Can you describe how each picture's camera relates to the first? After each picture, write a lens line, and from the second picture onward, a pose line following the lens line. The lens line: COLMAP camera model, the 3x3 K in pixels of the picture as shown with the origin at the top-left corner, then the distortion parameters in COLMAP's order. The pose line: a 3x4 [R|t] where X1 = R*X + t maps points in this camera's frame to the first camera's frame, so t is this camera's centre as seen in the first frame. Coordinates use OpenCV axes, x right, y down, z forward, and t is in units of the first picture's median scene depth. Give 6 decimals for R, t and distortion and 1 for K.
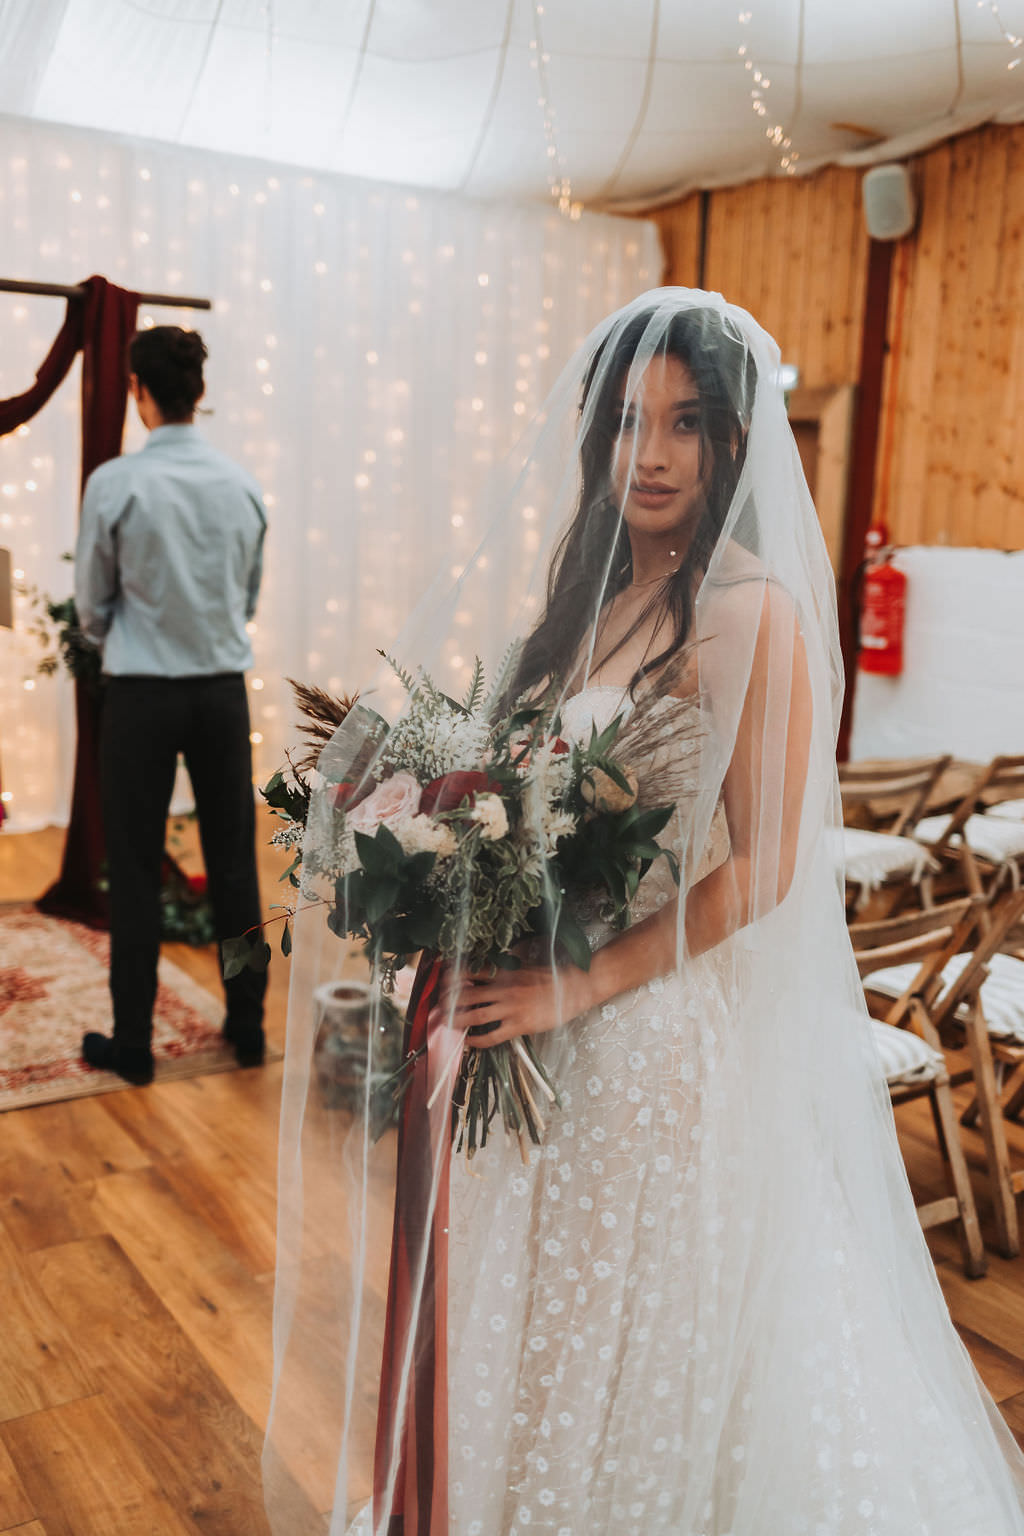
lens RADIAL K [[1532.8, 0, 512.0], [0, 1532.8, 768.0], [0, 0, 1]] dist [0.004739, 0.003803]
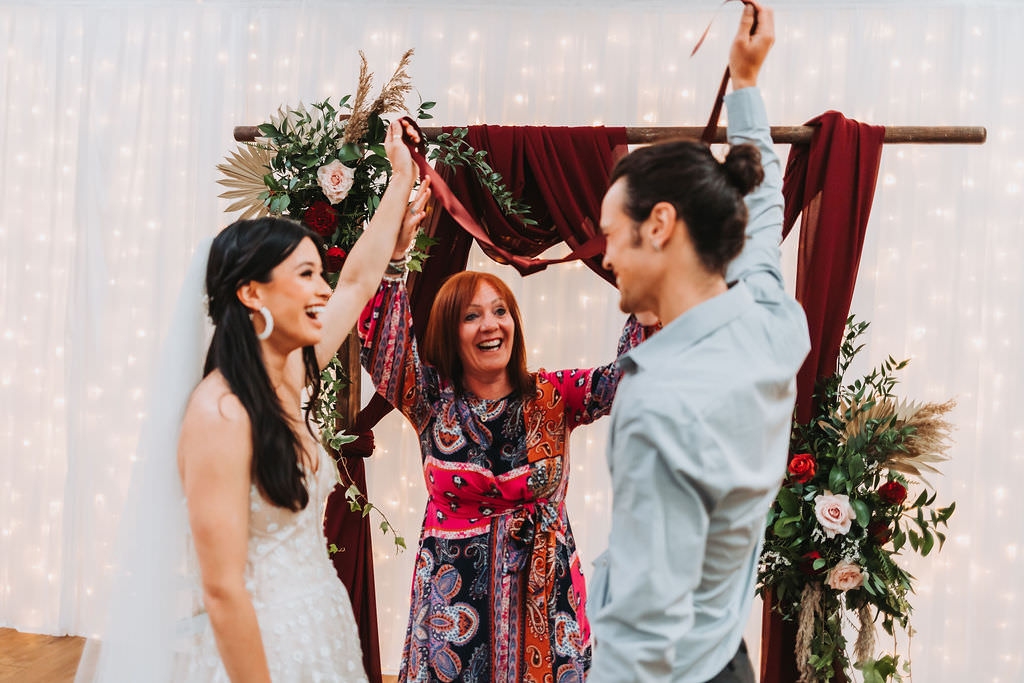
lens RADIAL K [[1021.9, 0, 564.8], [0, 1021.9, 341.0], [0, 0, 1]] dist [0.004739, 0.003803]
pose [[0.732762, 0.017172, -0.680268, 0.007946], [-0.129010, 0.985057, -0.114099, -0.114144], [0.668144, 0.171369, 0.724028, 0.518229]]
